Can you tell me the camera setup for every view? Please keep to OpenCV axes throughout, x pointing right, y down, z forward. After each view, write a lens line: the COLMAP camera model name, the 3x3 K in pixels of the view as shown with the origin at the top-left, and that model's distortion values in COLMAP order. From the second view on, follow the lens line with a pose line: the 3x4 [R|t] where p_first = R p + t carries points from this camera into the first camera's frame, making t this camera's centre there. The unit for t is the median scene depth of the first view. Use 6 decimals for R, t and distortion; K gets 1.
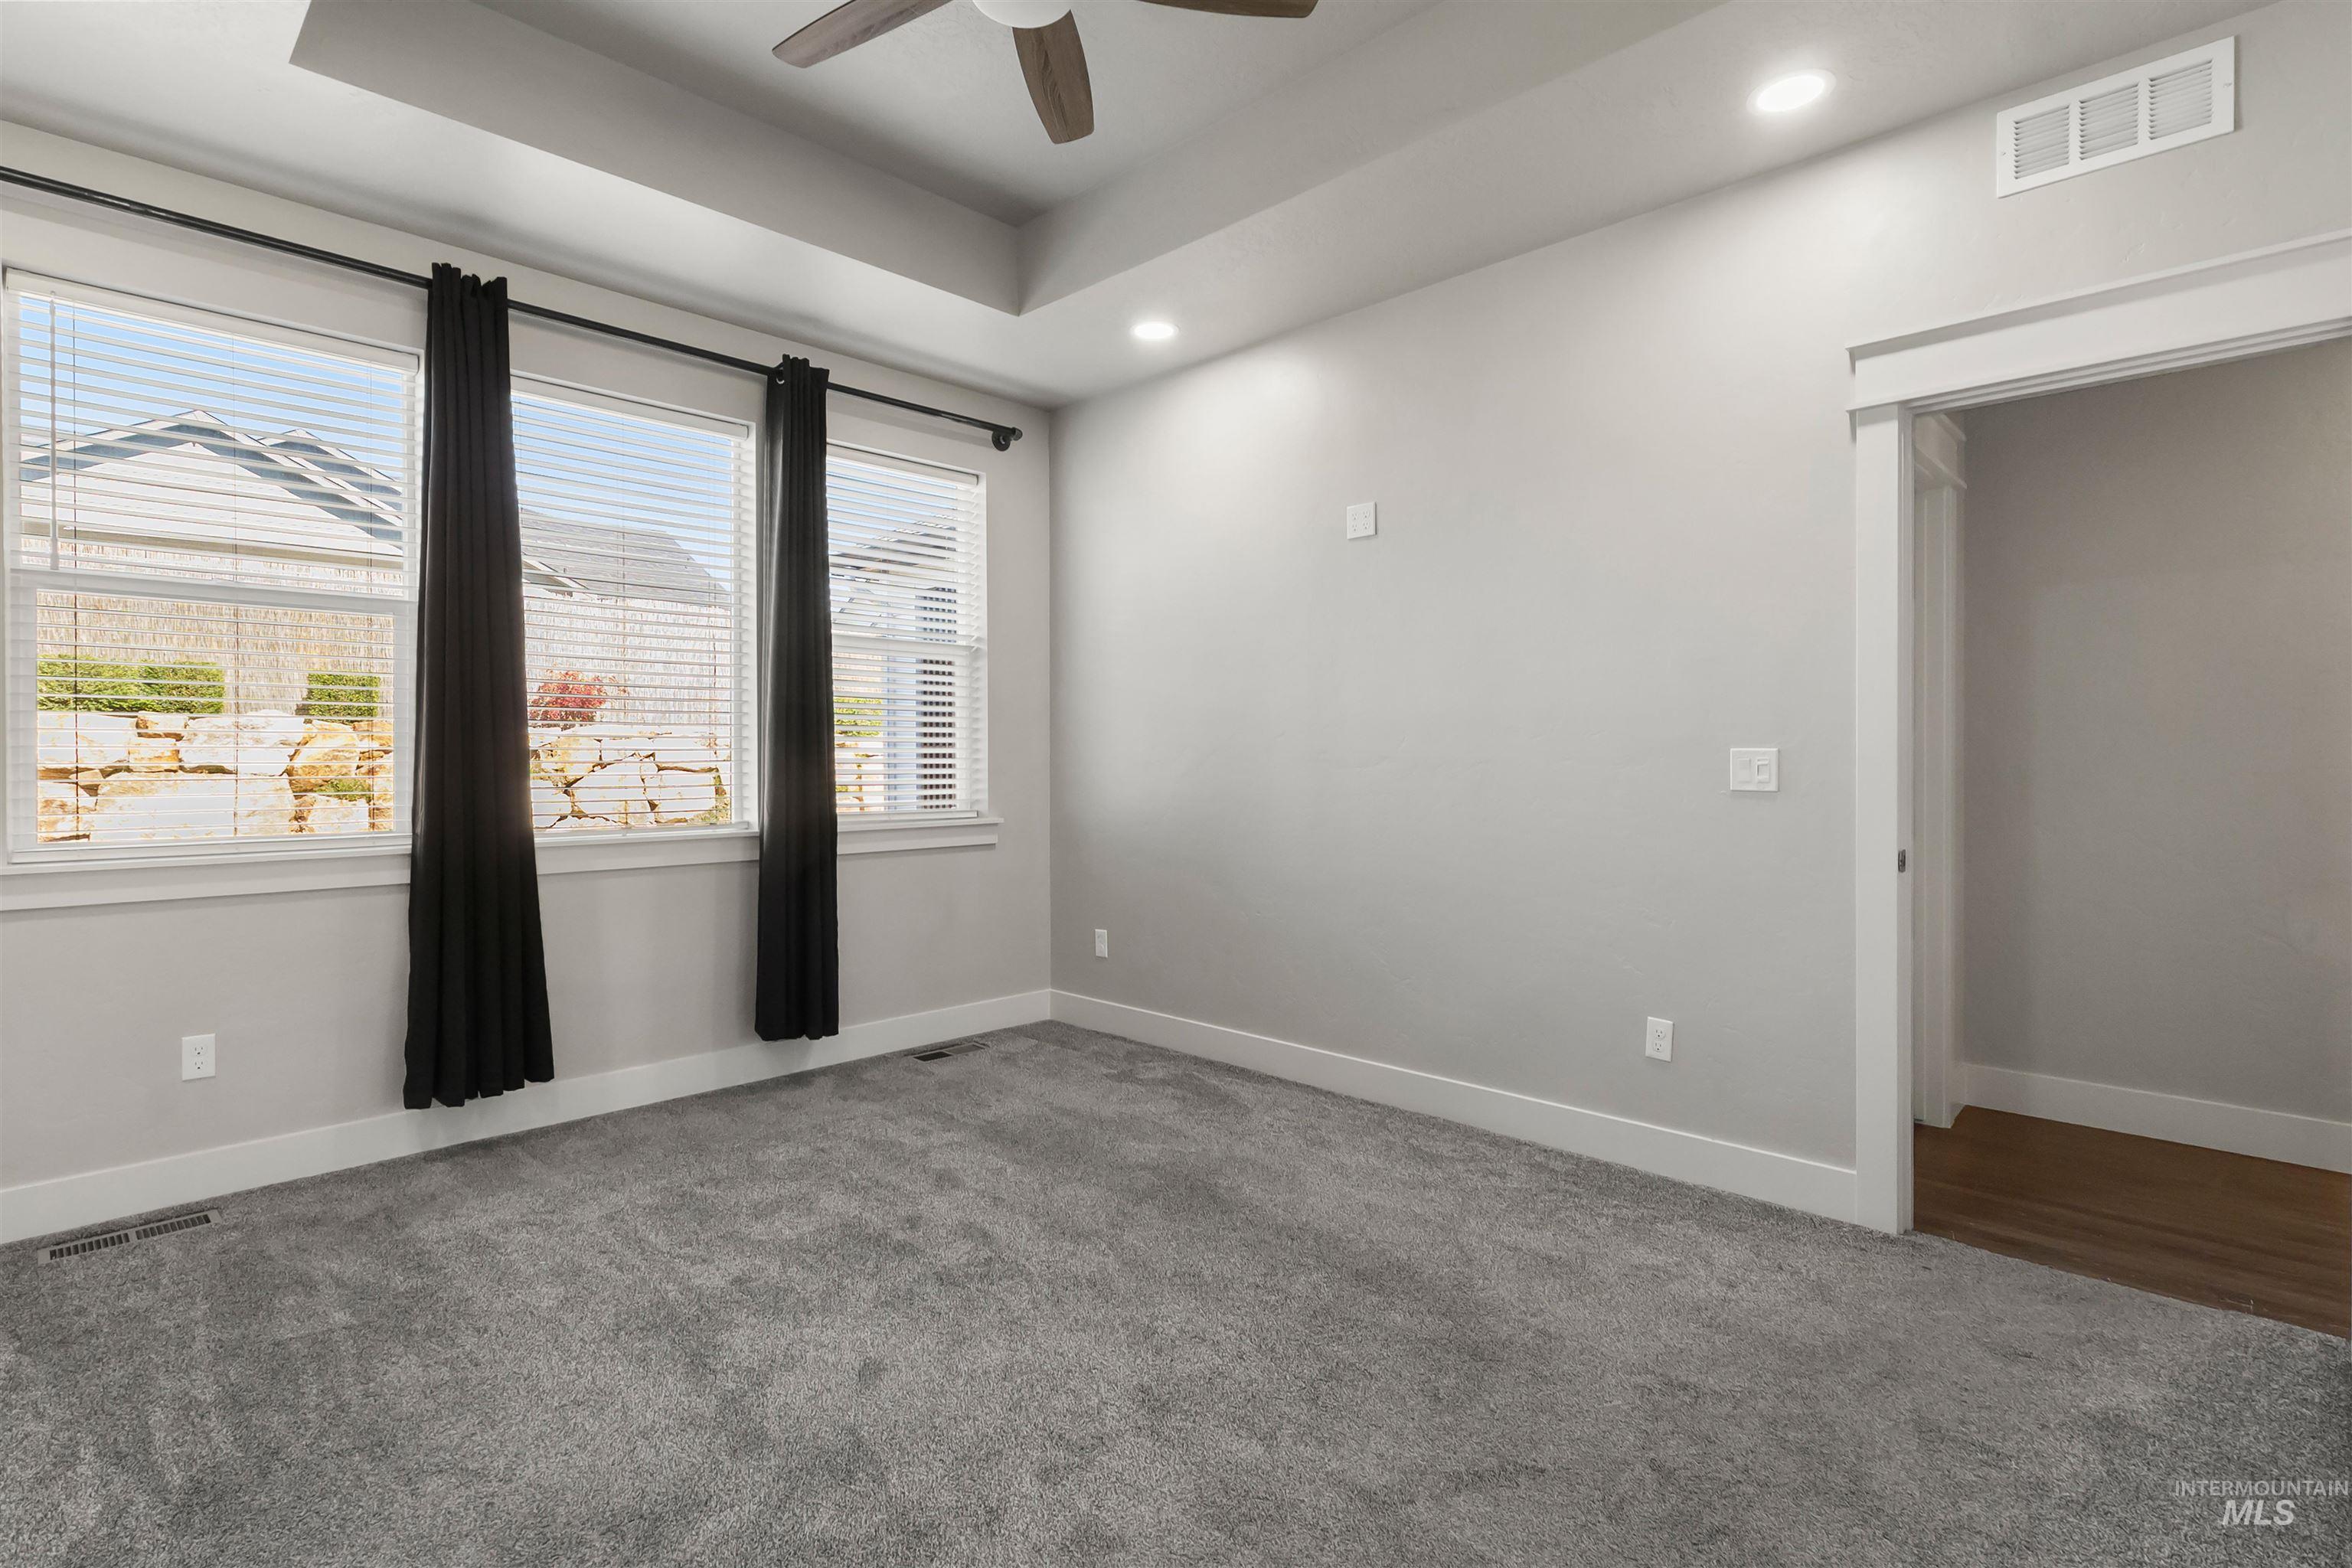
lens RADIAL K [[1135.0, 0, 1153.4], [0, 1135.0, 776.9], [0, 0, 1]] dist [-0.001355, 0.000600]
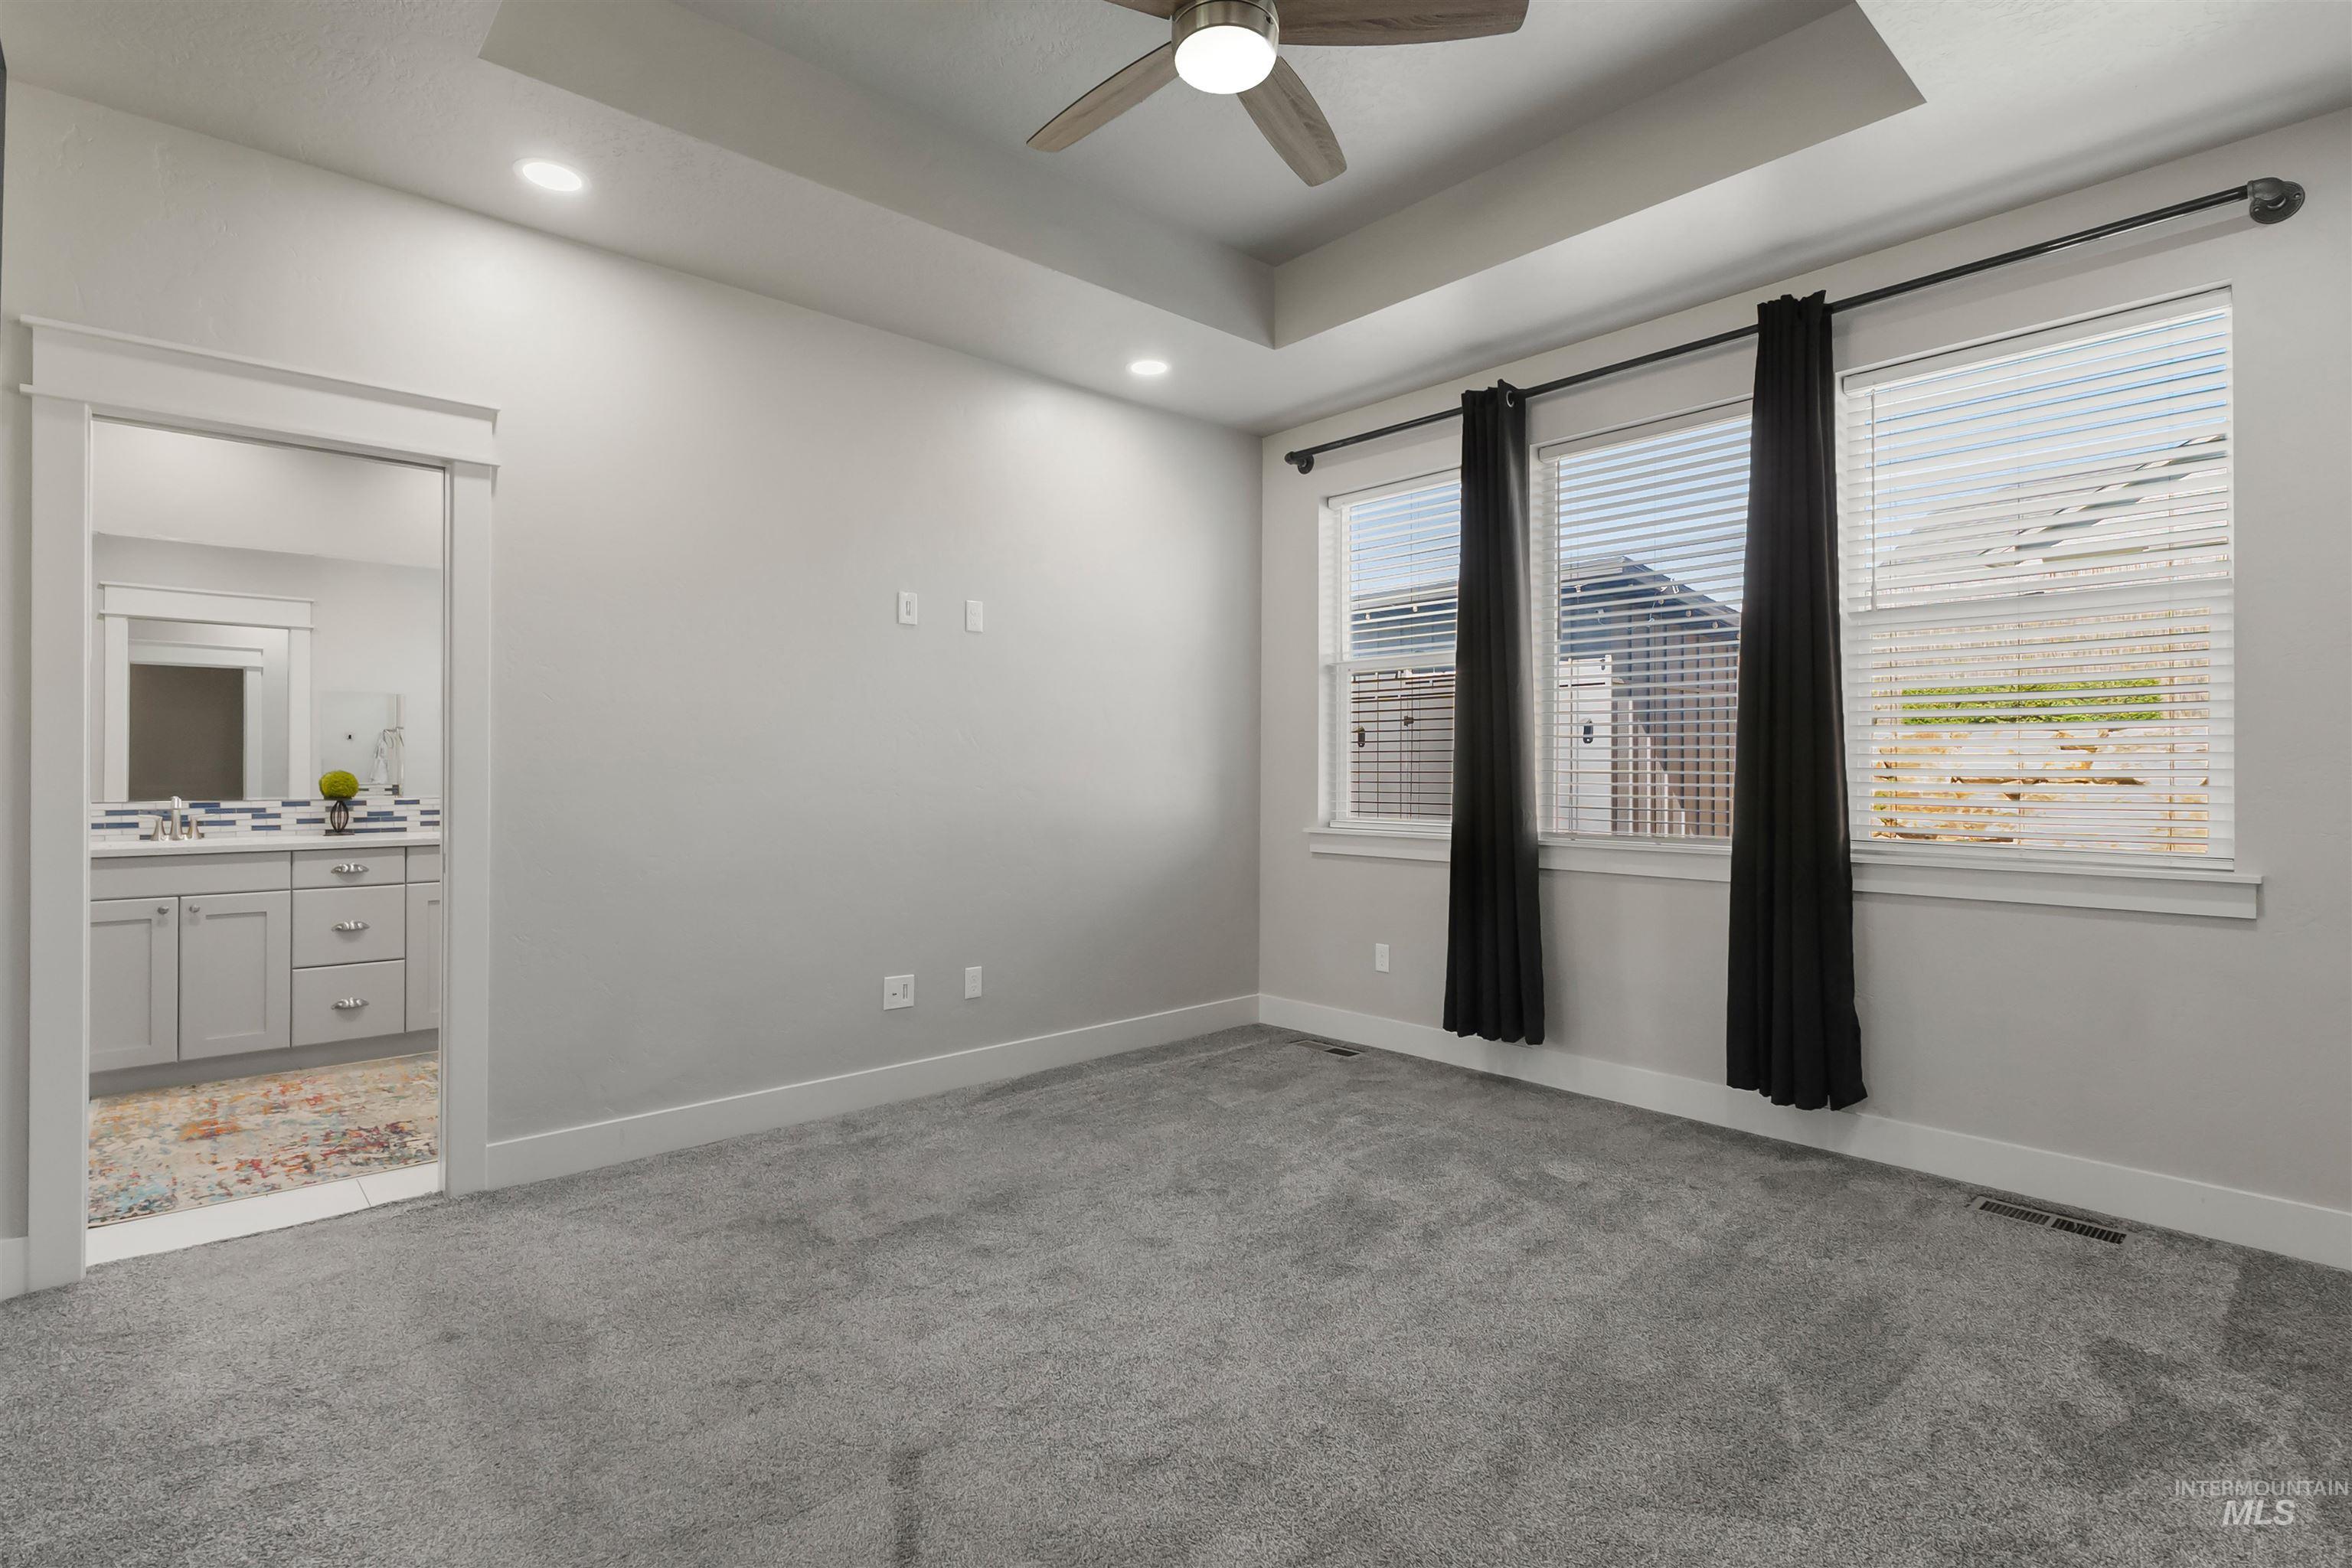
lens RADIAL K [[1108.1, 0, 1132.7], [0, 1108.1, 773.6], [0, 0, 1]] dist [0.020959, -0.000296]
pose [[-0.062299, 0.004549, -0.998047, 0.613334], [-0.016225, 0.999853, 0.005570, -0.010945], [0.997926, 0.016541, -0.062216, 0.632179]]
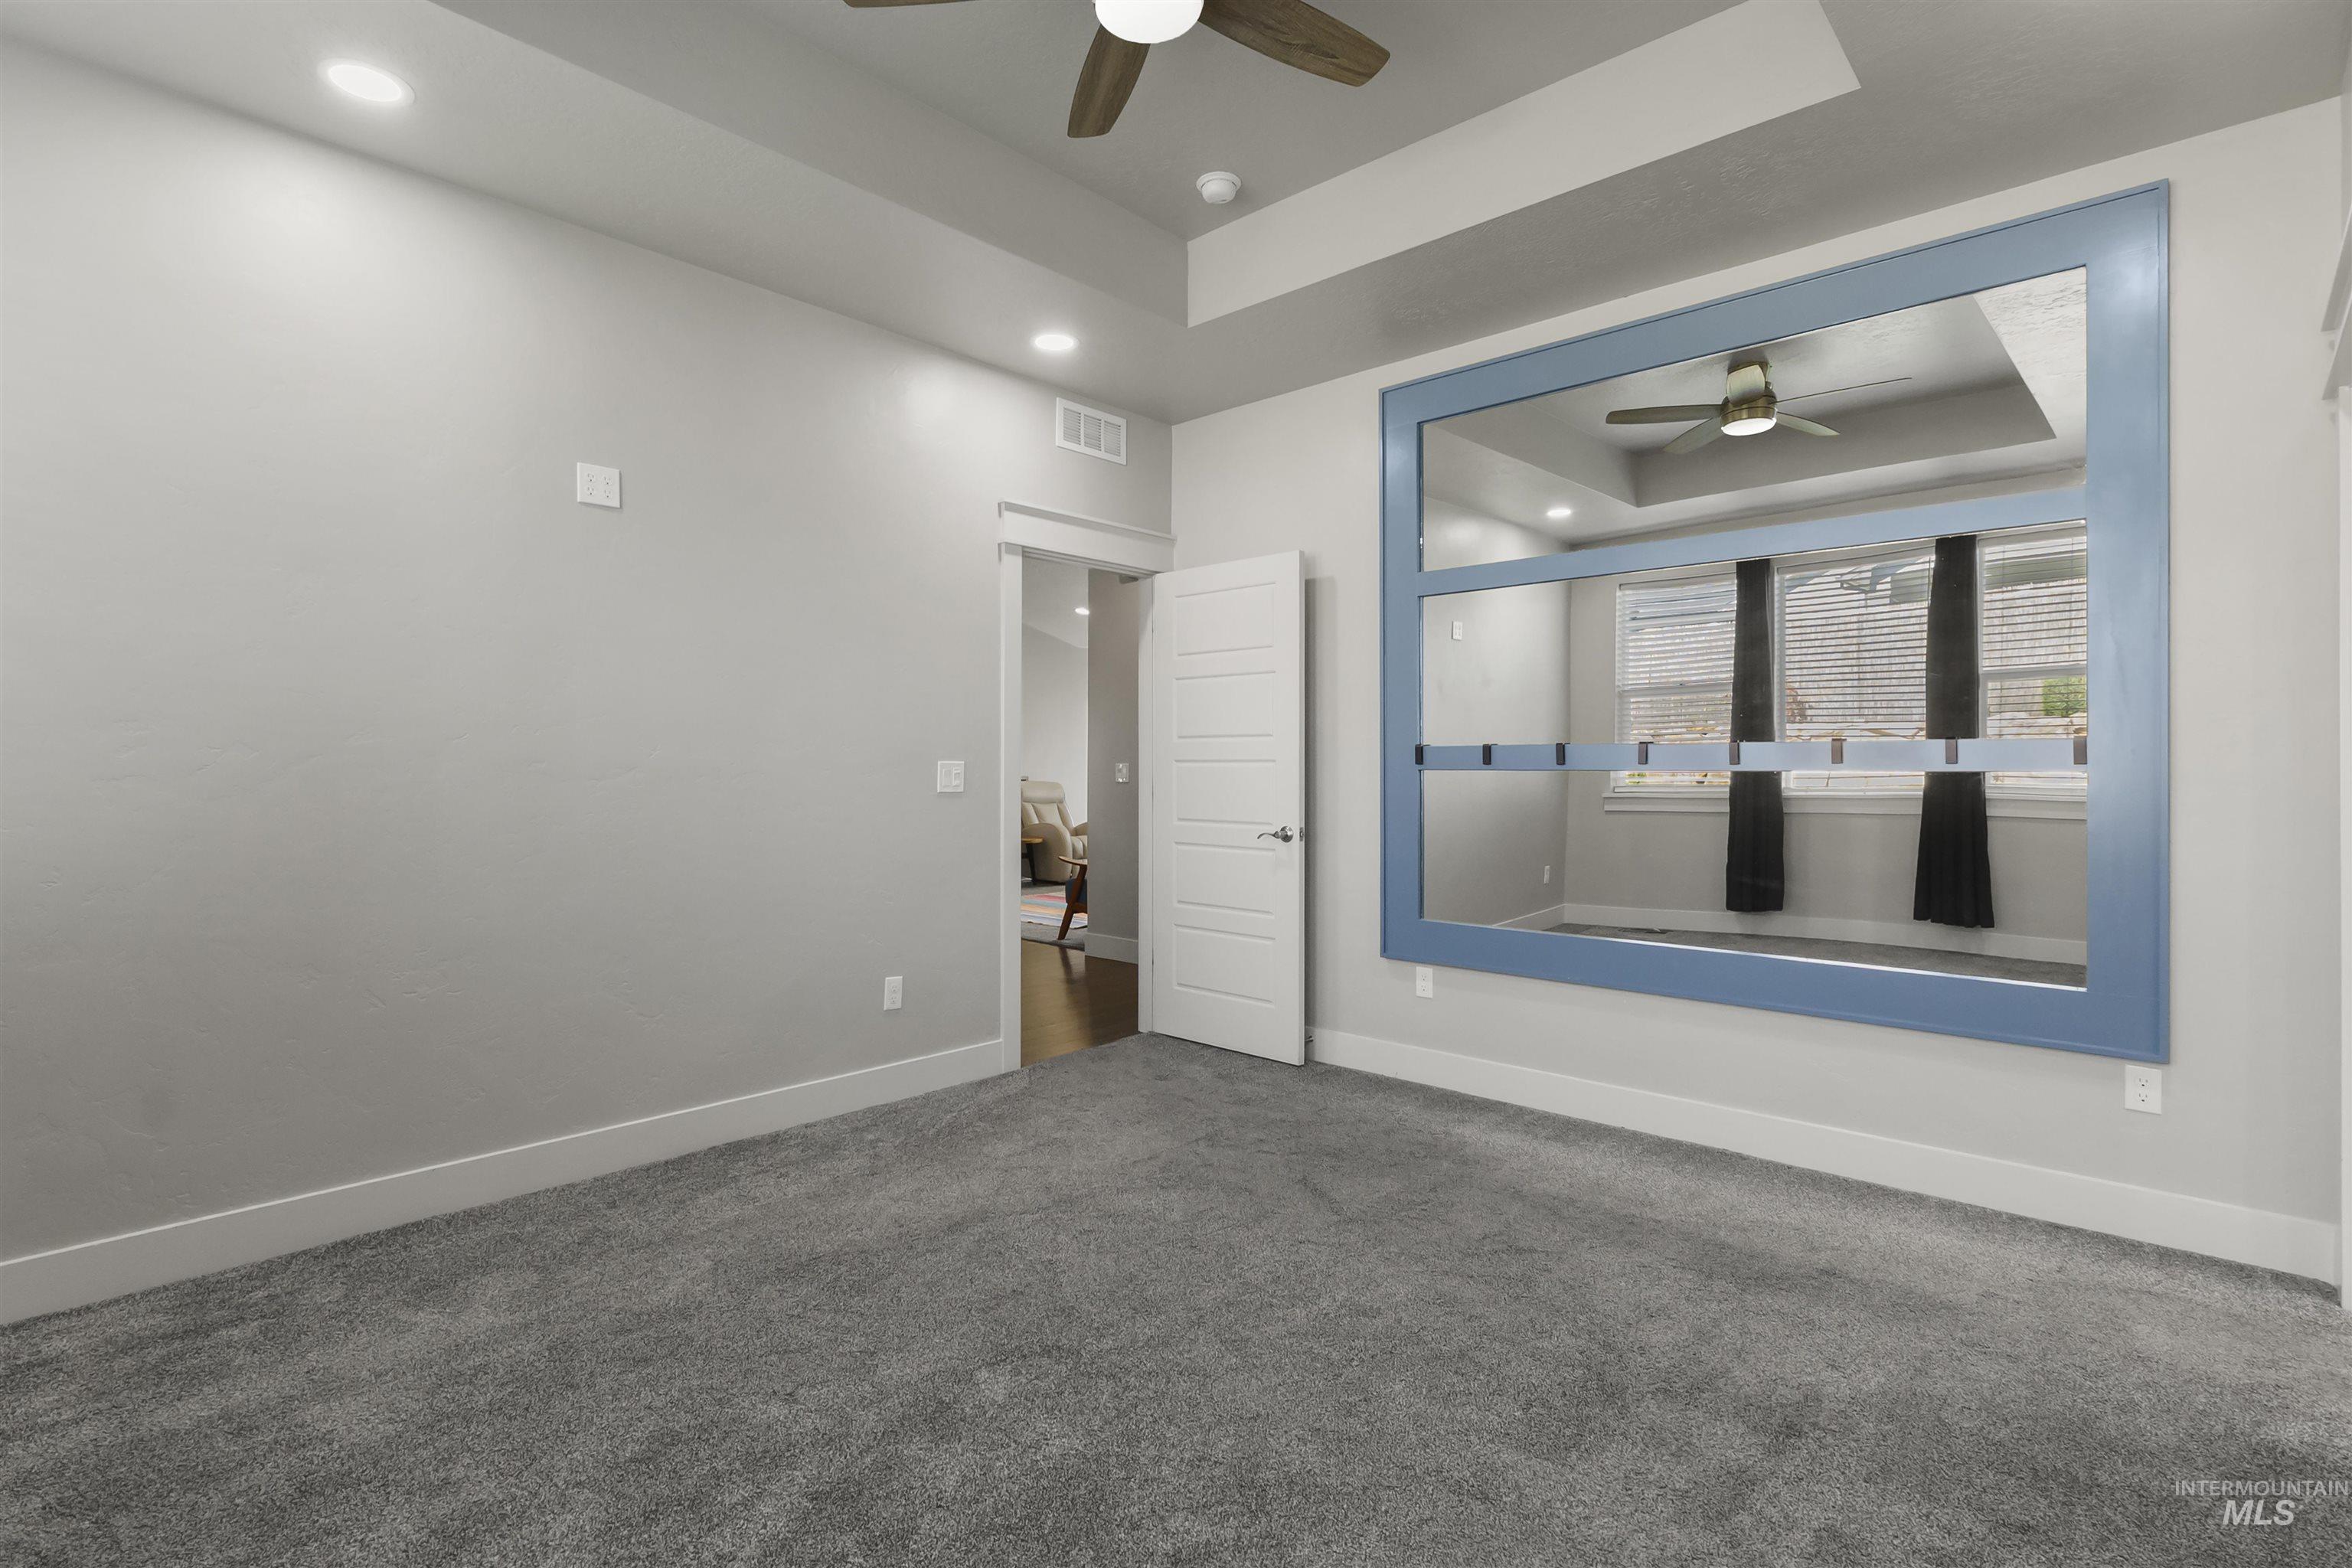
lens RADIAL K [[1123.4, 0, 1162.3], [0, 1123.4, 772.7], [0, 0, 1]] dist [0.000629, 0.000176]
pose [[-0.043869, -0.000895, 0.999037, -0.716502], [0.019454, 0.999809, 0.001750, -0.007473], [-0.998848, 0.019512, -0.043843, 0.670860]]
